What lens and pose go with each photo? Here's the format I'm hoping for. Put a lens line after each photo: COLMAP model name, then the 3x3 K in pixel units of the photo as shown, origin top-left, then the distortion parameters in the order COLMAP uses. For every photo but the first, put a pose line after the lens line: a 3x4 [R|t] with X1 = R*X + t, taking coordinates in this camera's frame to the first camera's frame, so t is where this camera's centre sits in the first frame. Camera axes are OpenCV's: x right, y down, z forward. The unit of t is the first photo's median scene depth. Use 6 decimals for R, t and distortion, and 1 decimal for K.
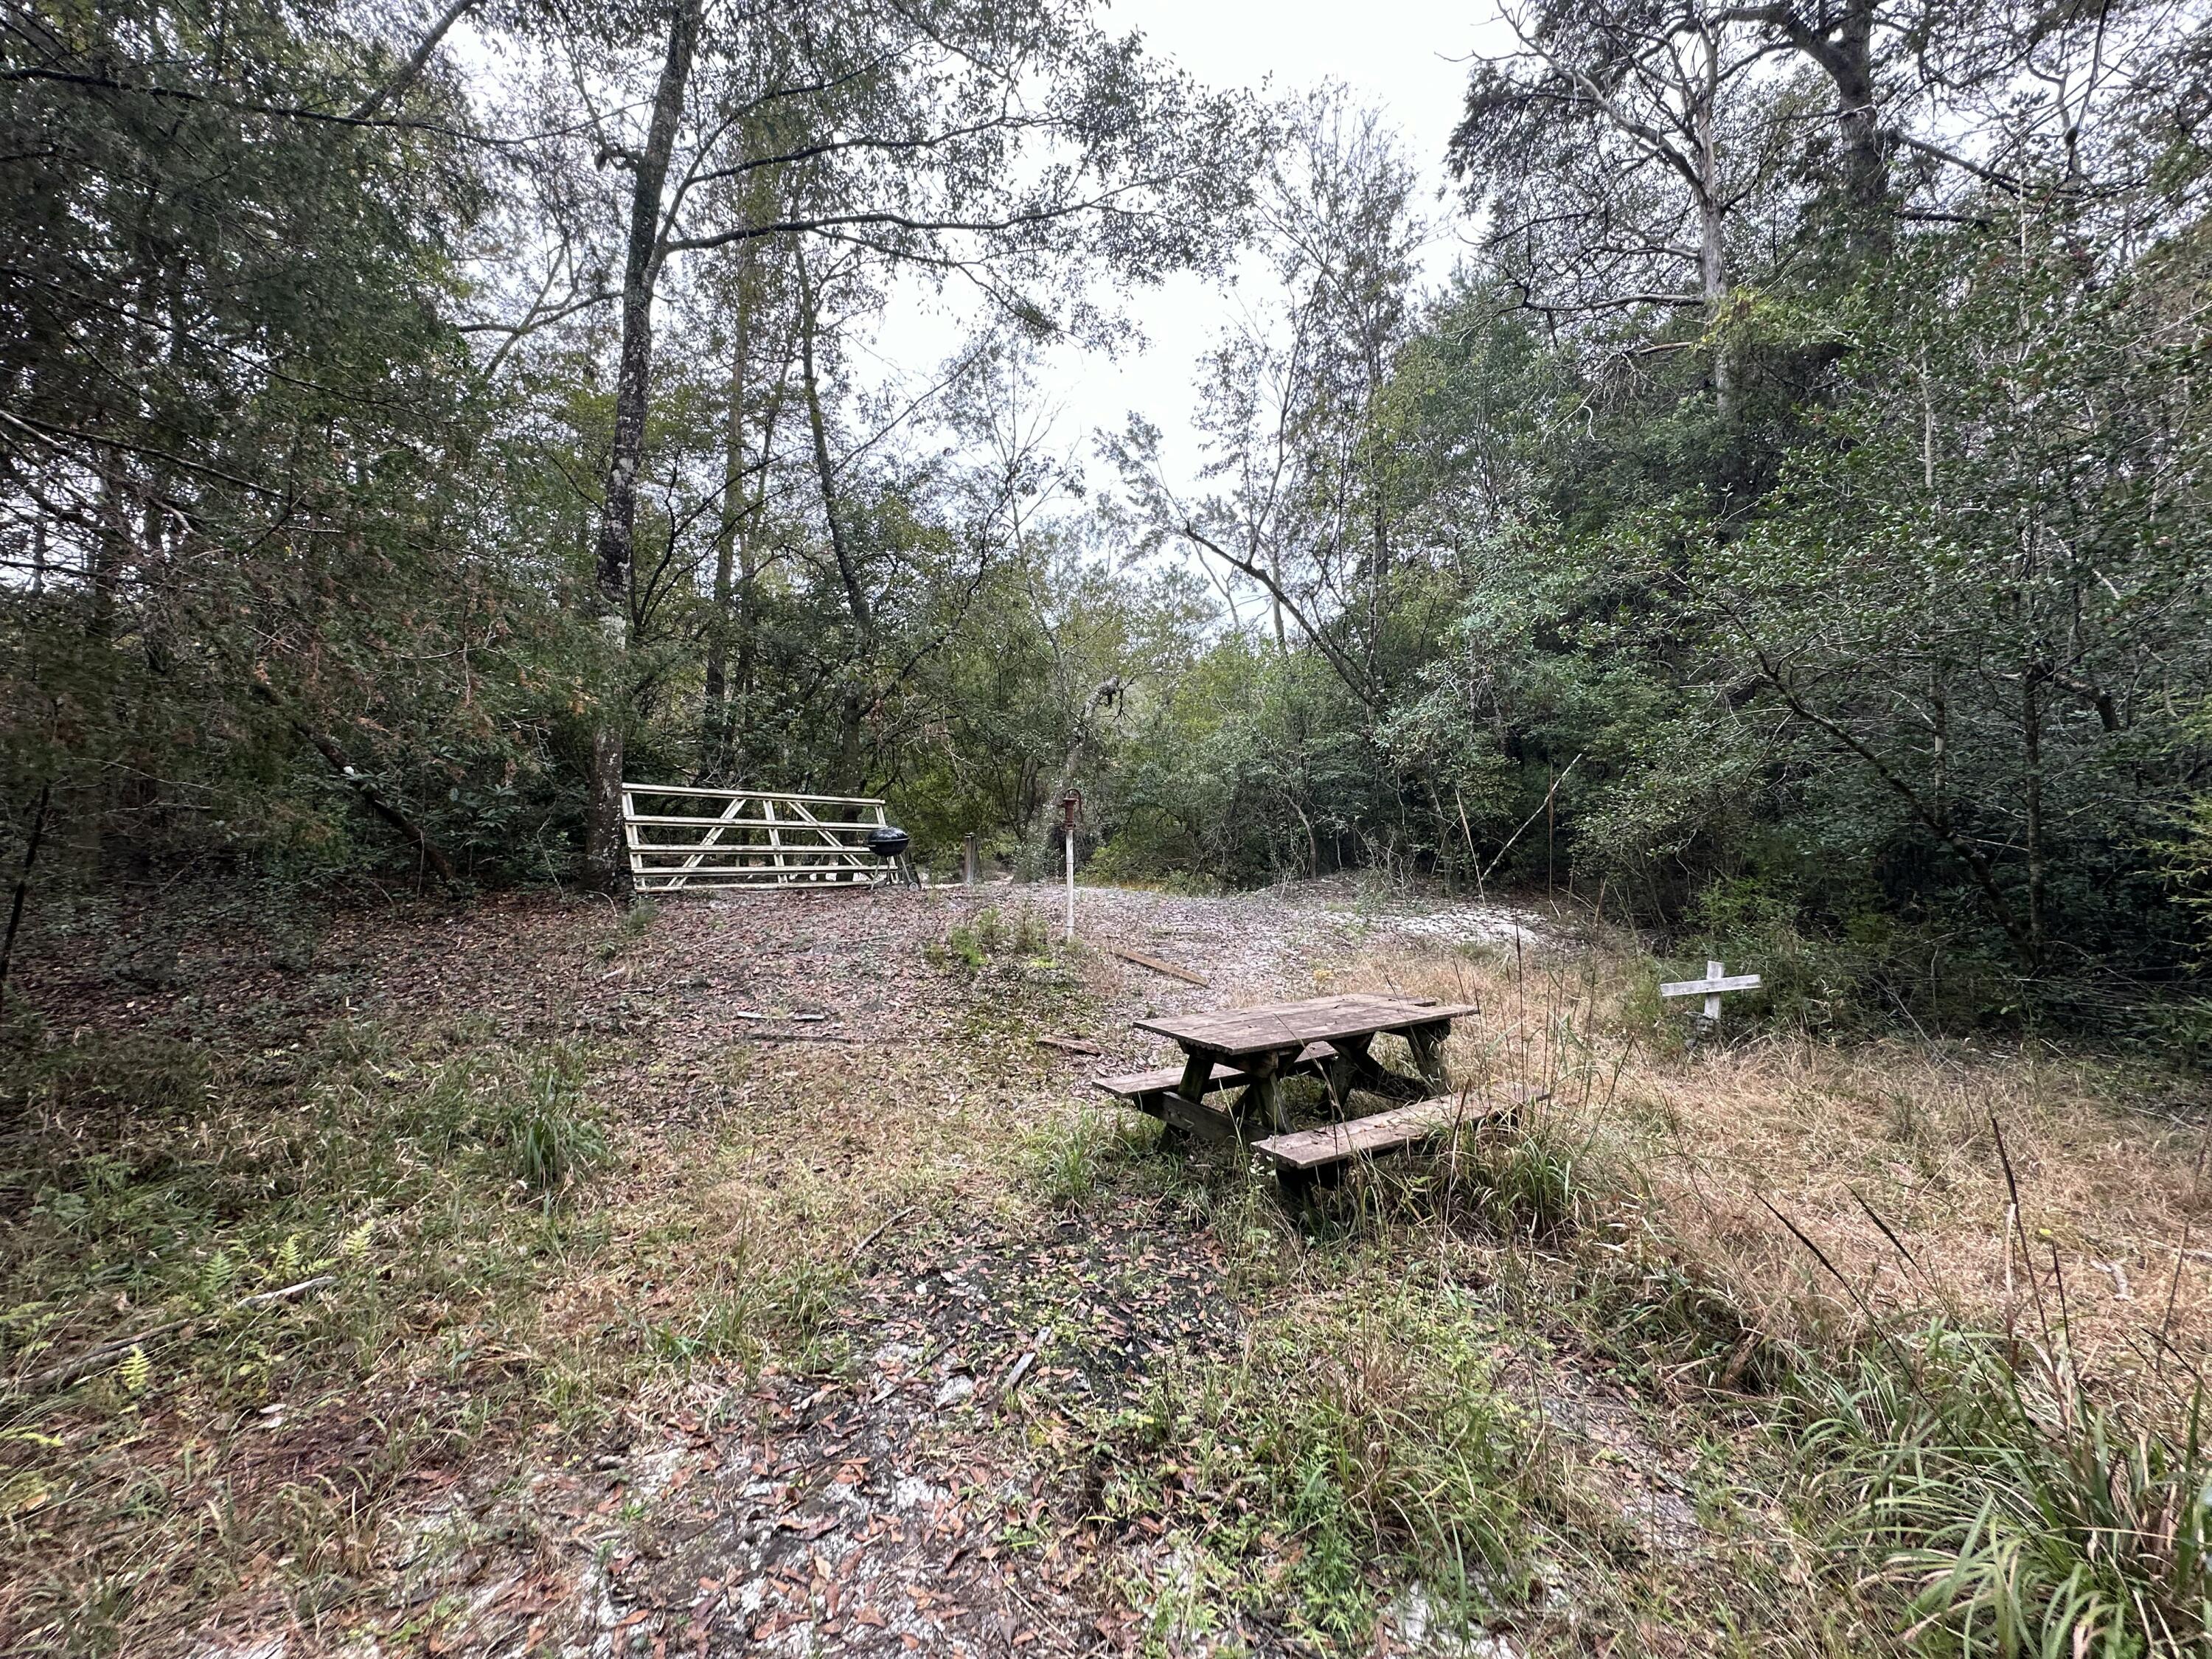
lens RADIAL K [[880.9, 0, 1104.2], [0, 880.9, 826.1], [0, 0, 1]] dist [-0.004534, 0.000712]
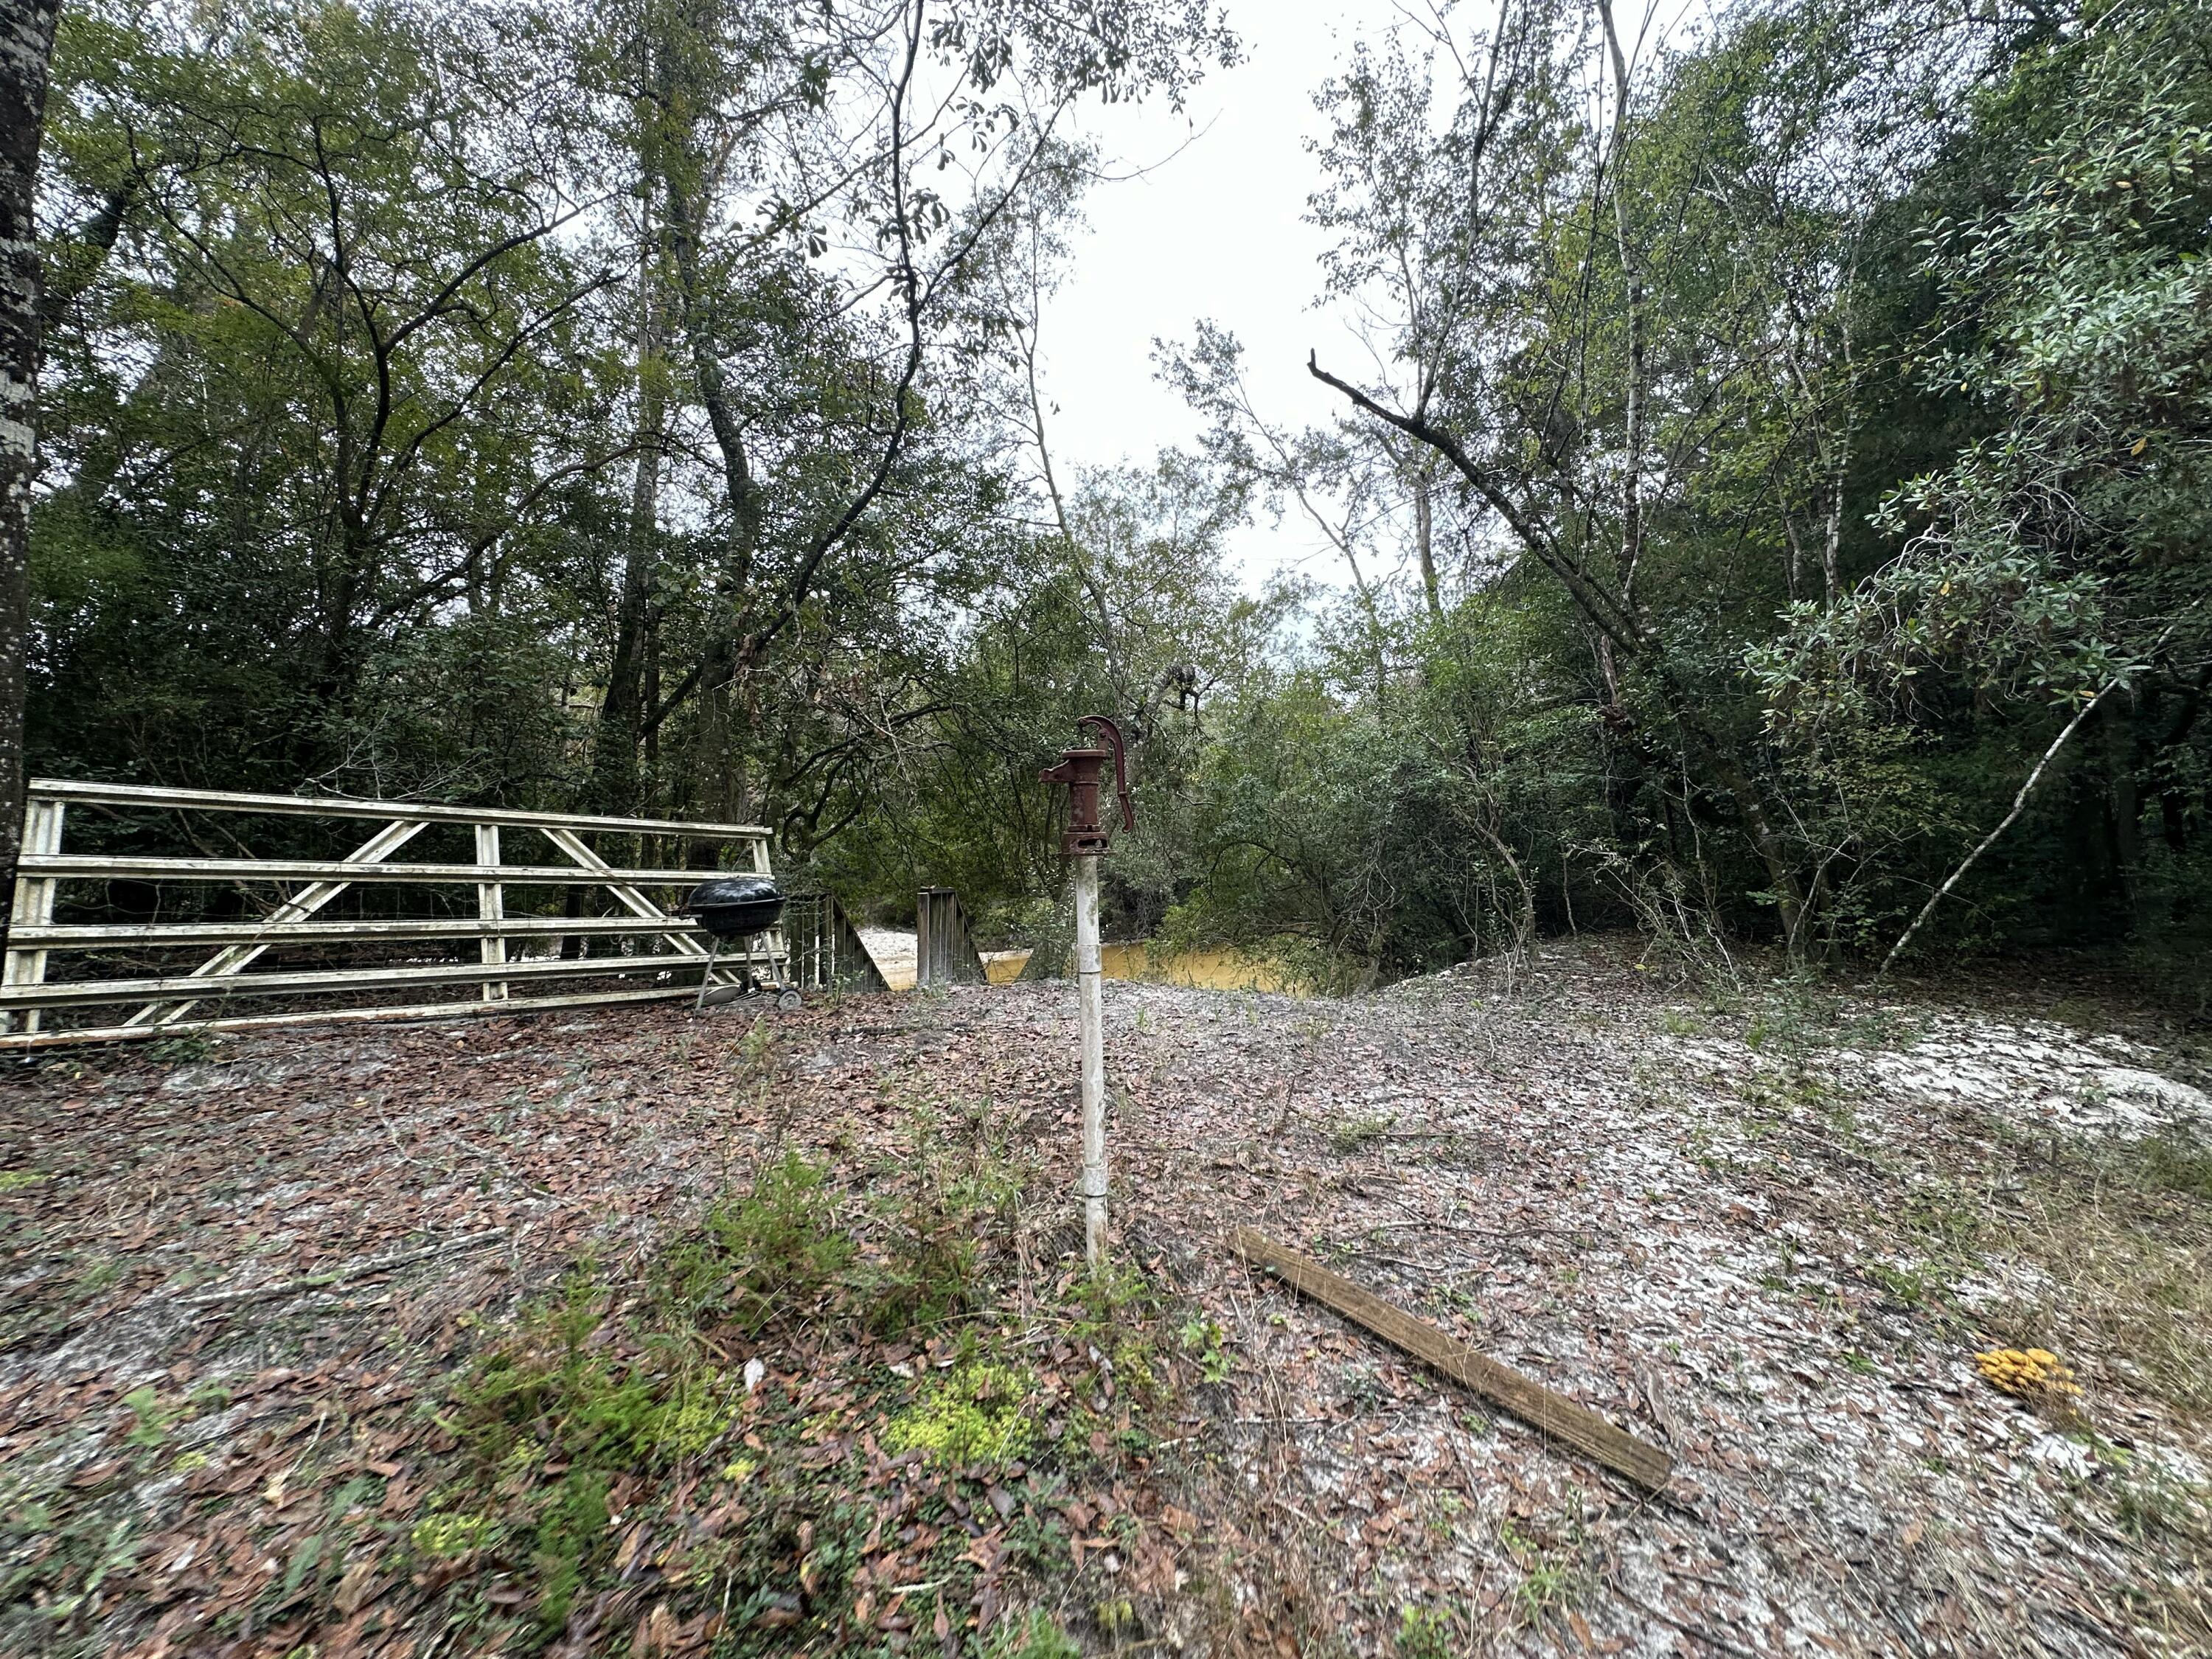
lens RADIAL K [[880.9, 0, 1104.2], [0, 880.9, 826.1], [0, 0, 1]] dist [-0.004534, 0.000712]
pose [[0.996667, -0.026949, -0.077004, -0.007896], [0.021738, 0.997468, -0.067718, 0.010975], [0.078634, 0.065819, 0.994728, 0.529157]]
